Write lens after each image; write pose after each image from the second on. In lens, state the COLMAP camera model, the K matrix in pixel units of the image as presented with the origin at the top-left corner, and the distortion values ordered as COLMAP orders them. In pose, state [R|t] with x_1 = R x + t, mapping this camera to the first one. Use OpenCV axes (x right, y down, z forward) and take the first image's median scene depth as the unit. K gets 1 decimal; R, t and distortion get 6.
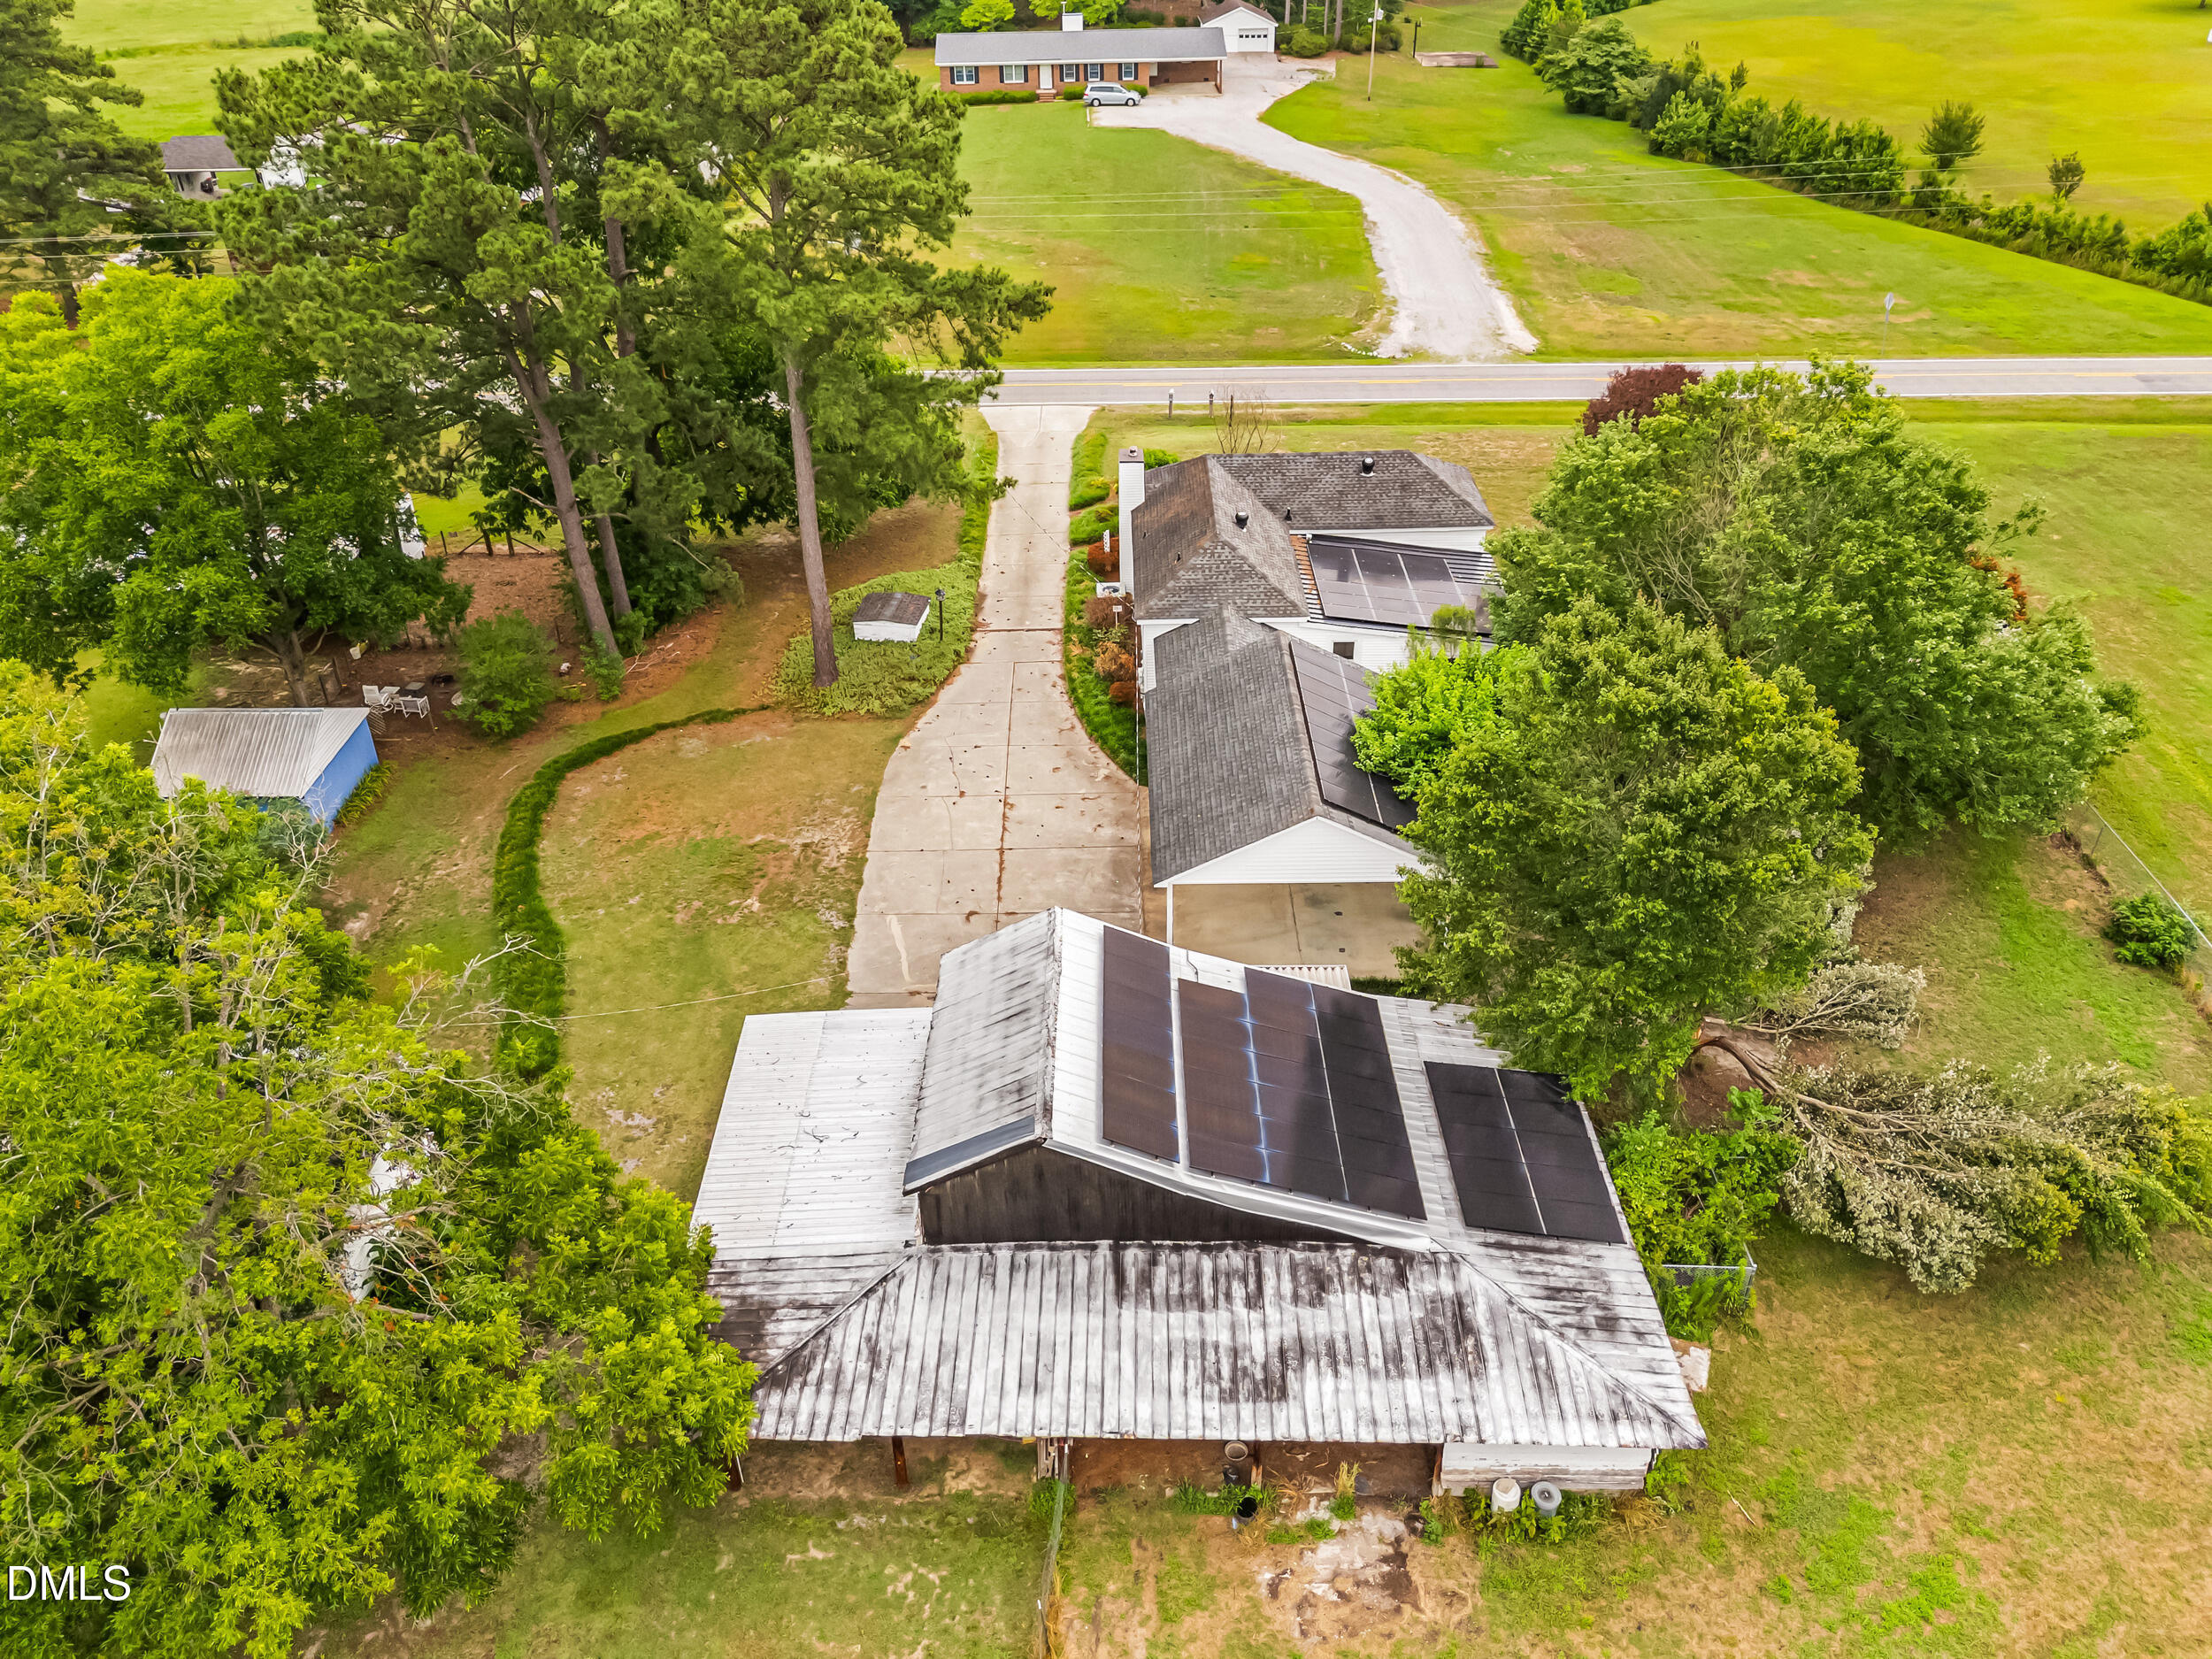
lens RADIAL K [[1647.2, 0, 1106.0], [0, 1647.2, 829.5], [0, 0, 1]] dist [0.049088, -0.033707]
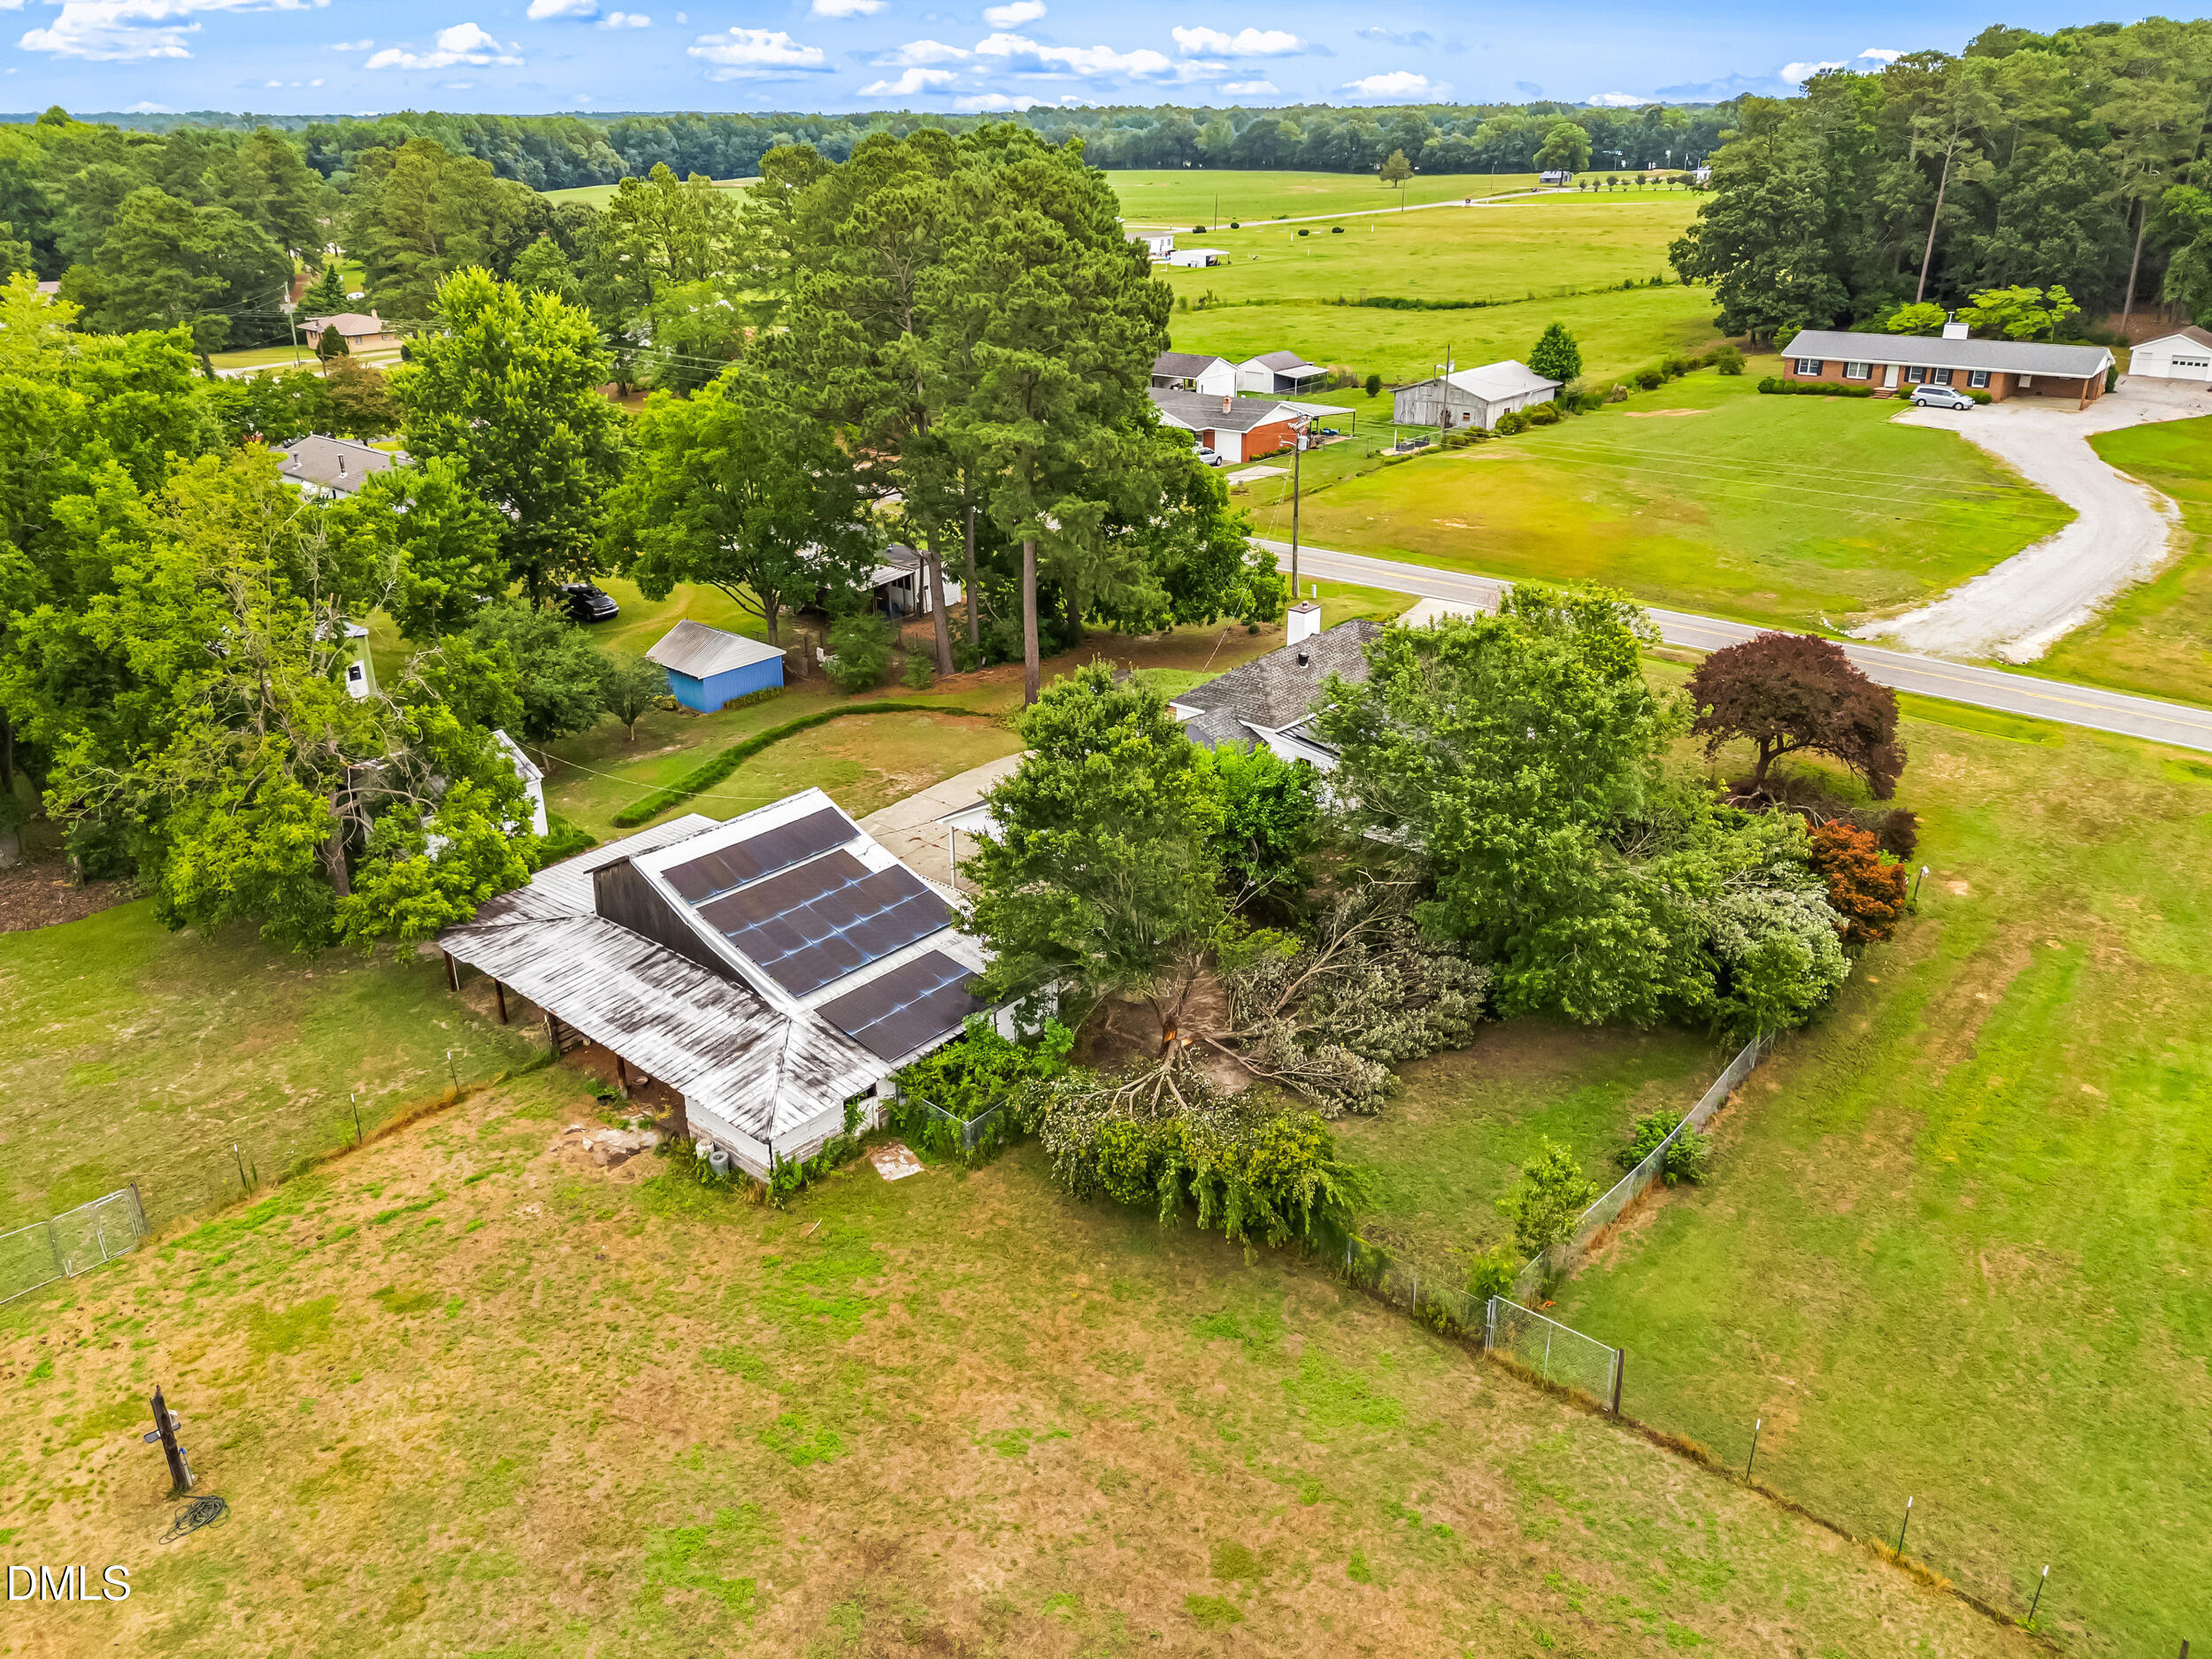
lens RADIAL K [[1667.9, 0, 1106.9], [0, 1667.9, 749.0], [0, 0, 1]] dist [0.074611, -0.066099]
pose [[0.761201, 0.239006, -0.602867, 0.795820], [-0.352552, 0.932753, -0.075355, 0.024863], [0.544316, 0.269902, 0.794275, -0.074395]]
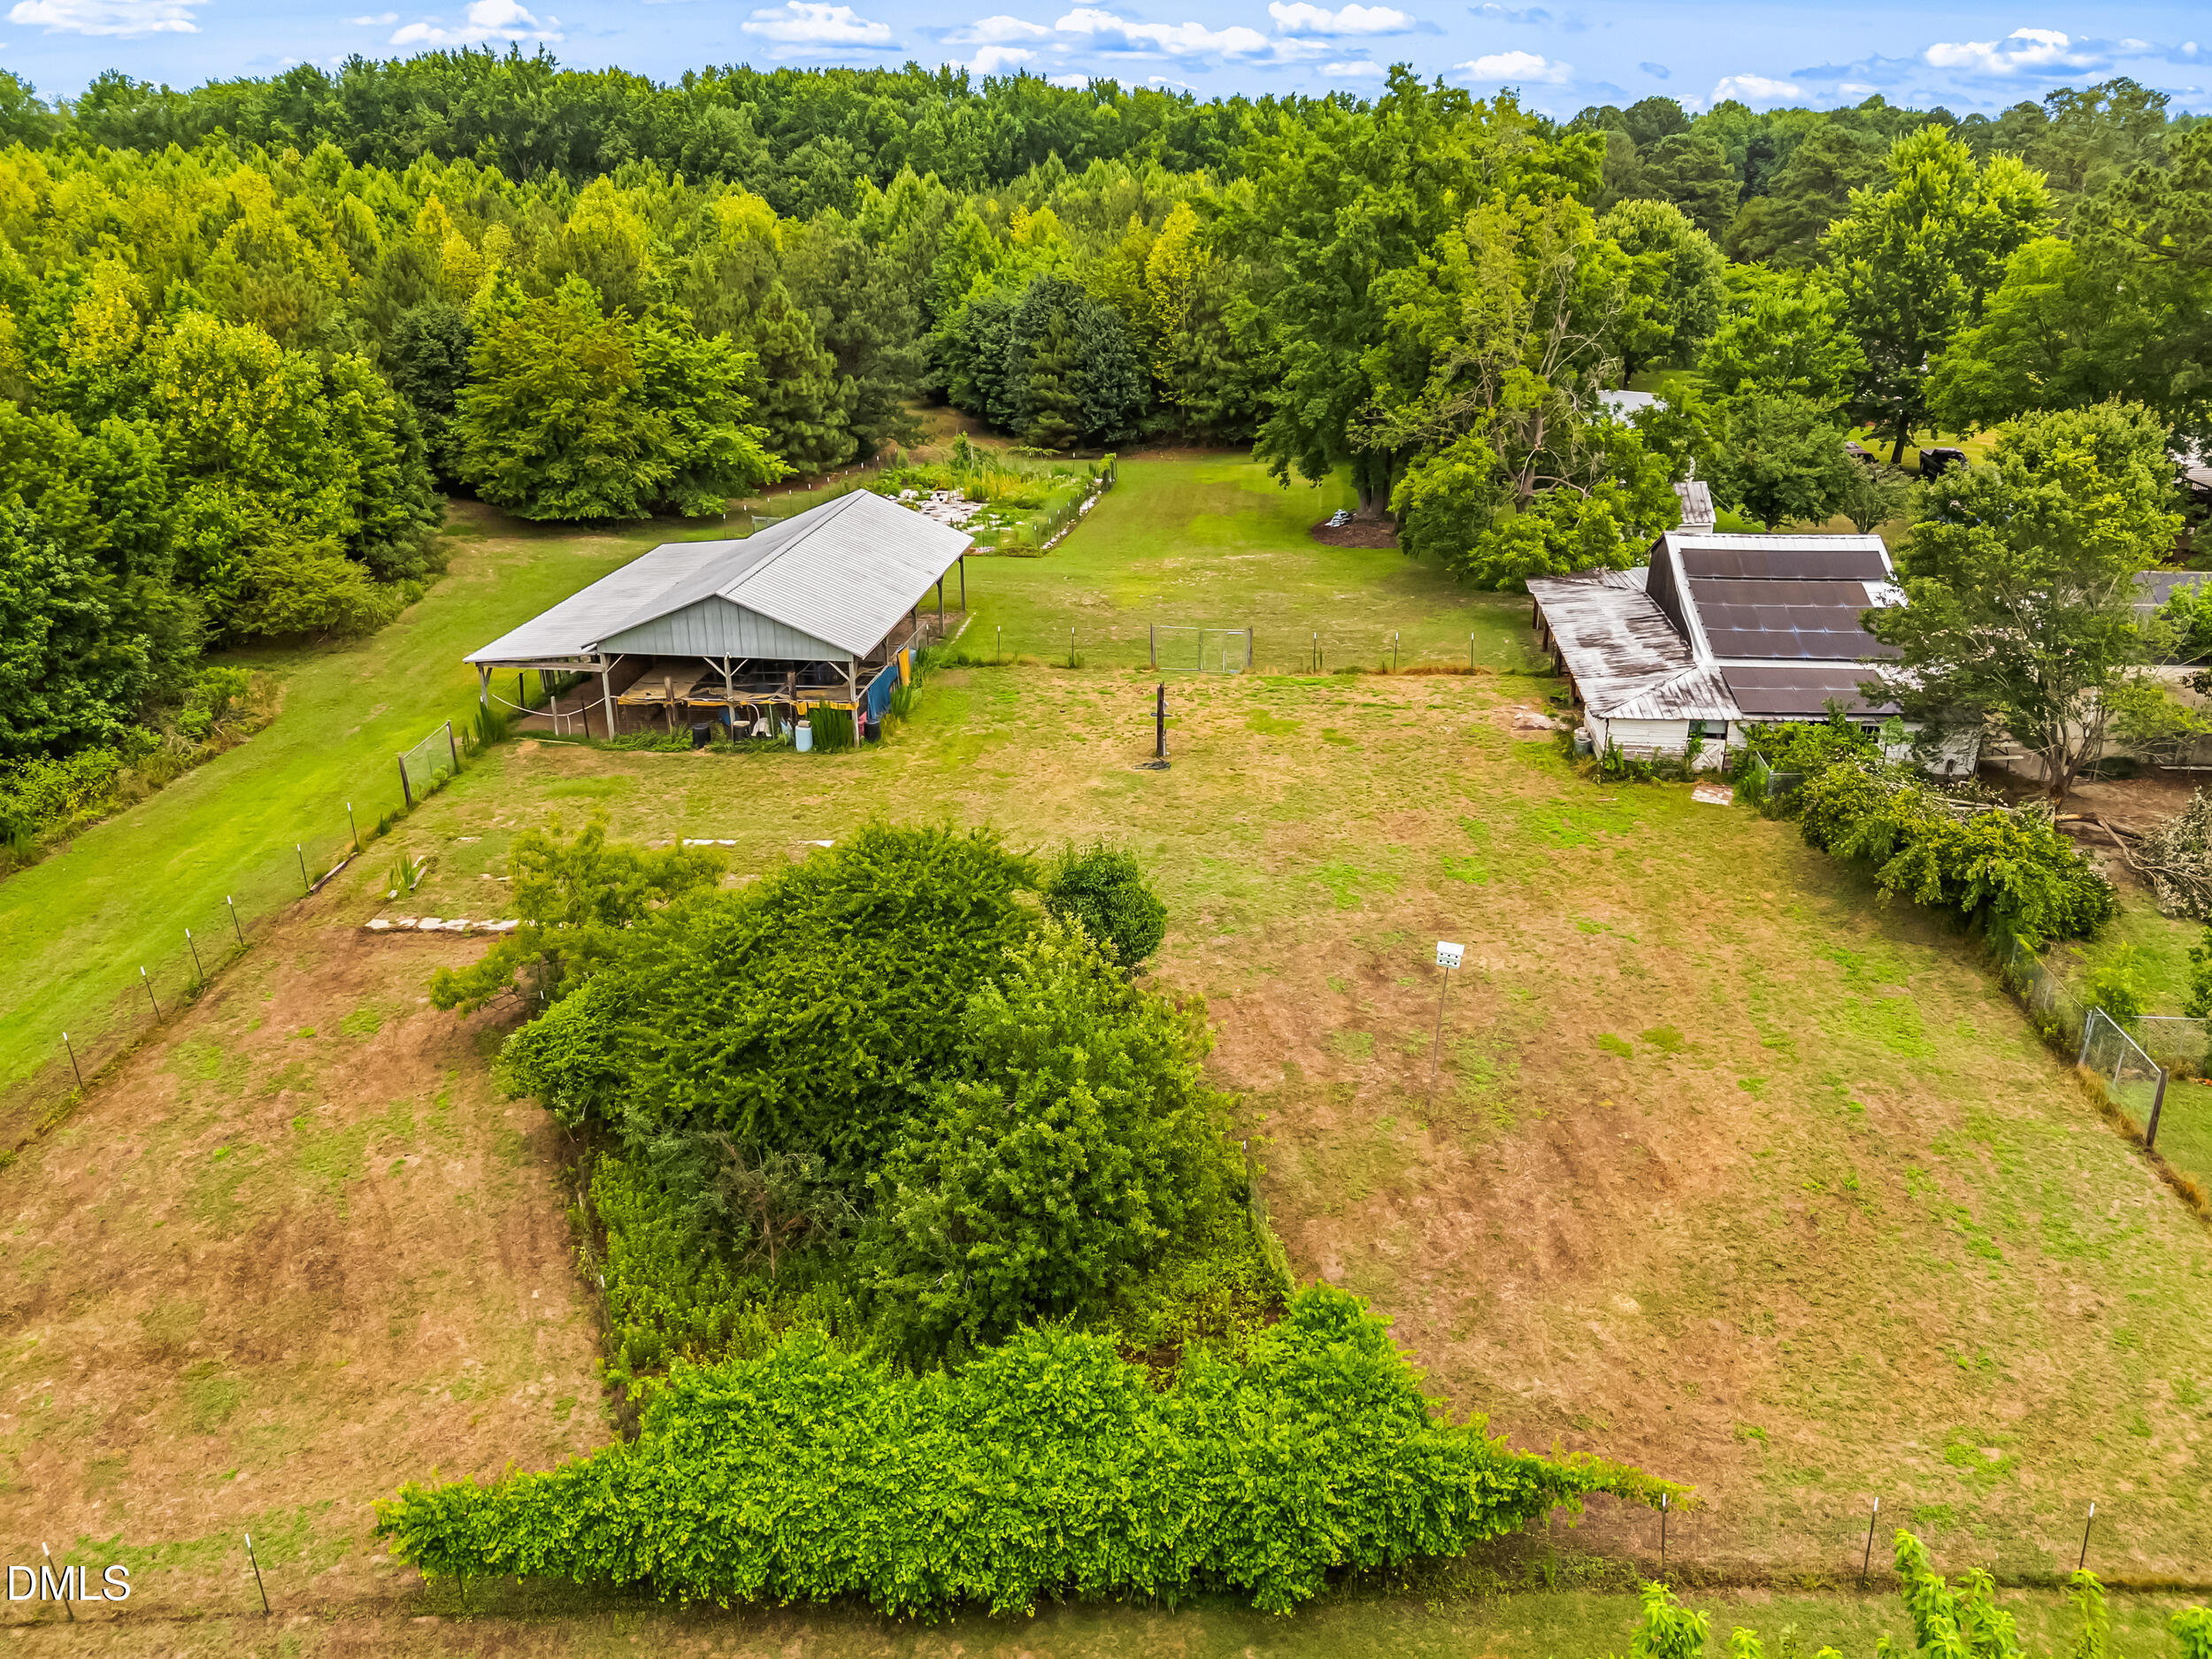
lens RADIAL K [[1690.2, 0, 1127.8], [0, 1690.2, 770.2], [0, 0, 1]] dist [0.064660, -0.060164]
pose [[-0.080636, 0.359464, -0.929668, 1.194767], [-0.531832, 0.773325, 0.345142, 0.026989], [0.843002, 0.522258, 0.128816, 0.204099]]
